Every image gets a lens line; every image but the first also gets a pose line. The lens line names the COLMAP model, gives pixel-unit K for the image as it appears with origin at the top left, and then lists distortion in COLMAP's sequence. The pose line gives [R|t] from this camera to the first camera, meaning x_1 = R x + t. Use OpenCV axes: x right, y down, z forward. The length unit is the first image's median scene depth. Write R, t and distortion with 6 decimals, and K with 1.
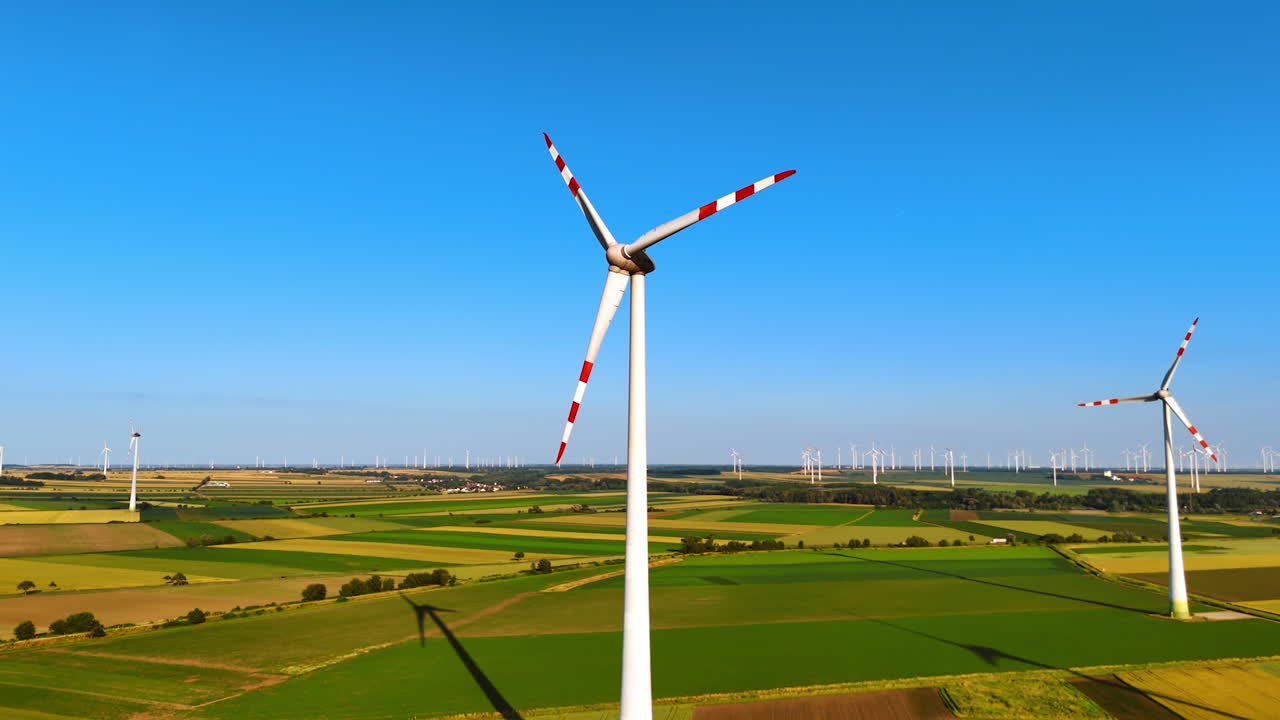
lens RADIAL K [[937.2, 0, 640.4], [0, 937.2, 358.4], [0, 0, 1]] dist [0.083028, -0.077292]
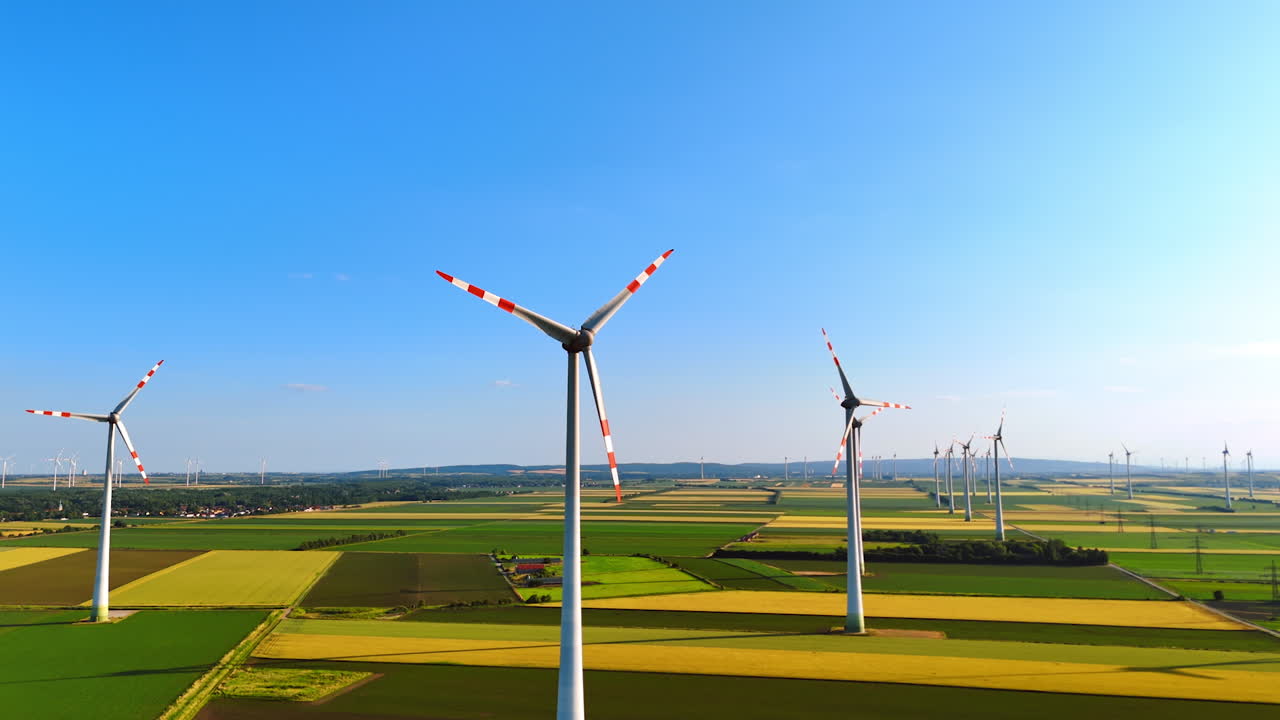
lens RADIAL K [[937.2, 0, 641.4], [0, 937.2, 343.3], [0, 0, 1]] dist [0.083028, -0.077292]
pose [[0.104447, 0.126242, 0.986486, -0.152552], [-0.105786, 0.987694, -0.115196, 0.005918], [-0.988888, -0.092325, 0.116516, 0.093200]]
